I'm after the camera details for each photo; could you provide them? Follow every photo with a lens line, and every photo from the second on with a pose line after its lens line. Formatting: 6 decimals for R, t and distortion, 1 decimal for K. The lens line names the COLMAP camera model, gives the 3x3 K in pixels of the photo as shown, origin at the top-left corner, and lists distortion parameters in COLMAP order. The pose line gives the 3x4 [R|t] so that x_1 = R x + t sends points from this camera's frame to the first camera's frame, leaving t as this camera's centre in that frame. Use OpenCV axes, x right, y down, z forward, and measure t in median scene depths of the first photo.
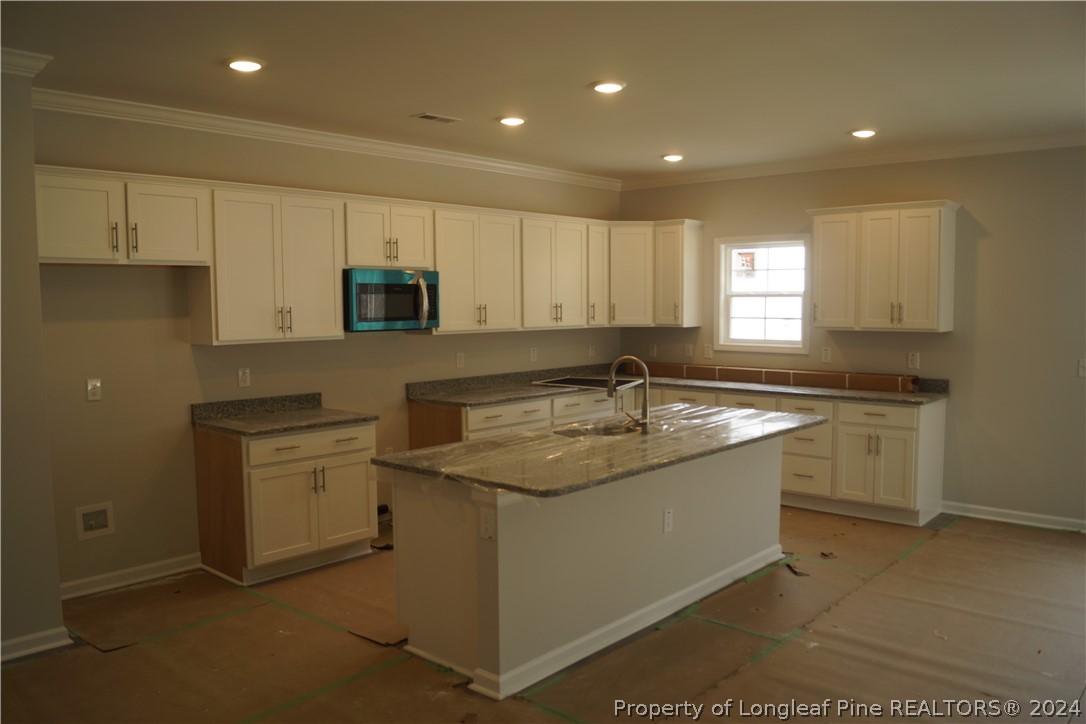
lens RADIAL K [[840.9, 0, 543.1], [0, 840.9, 376.4], [0, 0, 1]] dist [-0.083236, 0.017947]
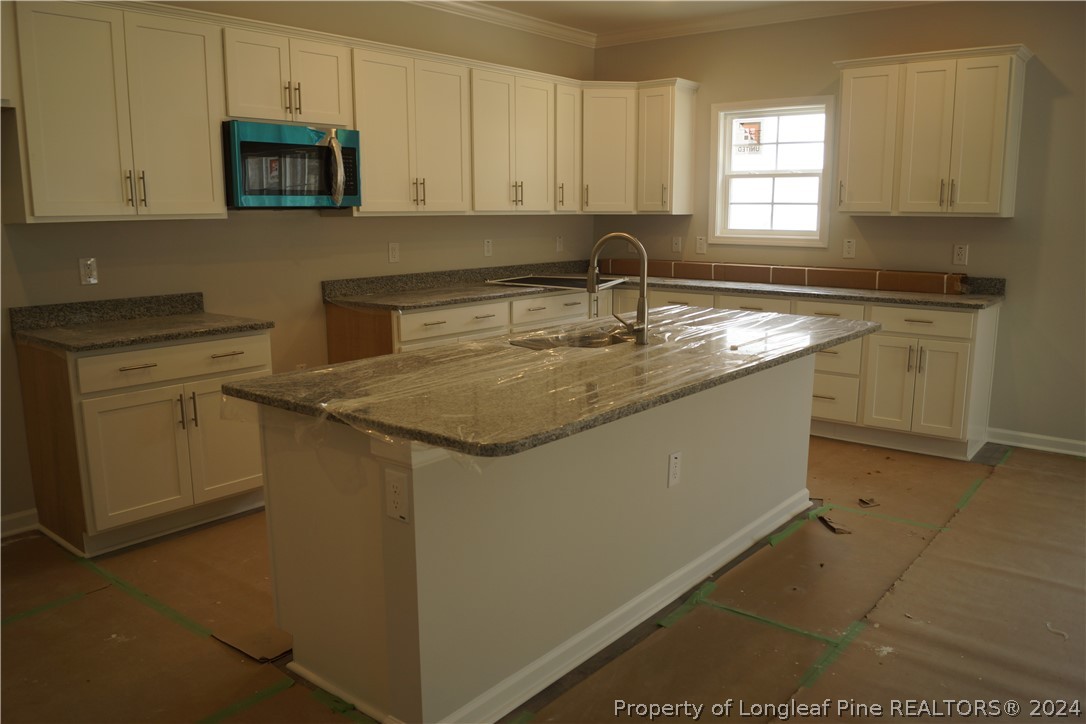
lens RADIAL K [[840.9, 0, 536.9], [0, 840.9, 379.4], [0, 0, 1]] dist [-0.083236, 0.017947]
pose [[0.999325, -0.004595, 0.036447, 0.008238], [0.000625, 0.994130, 0.108195, 0.018826], [-0.036730, -0.108099, 0.993461, 0.271365]]
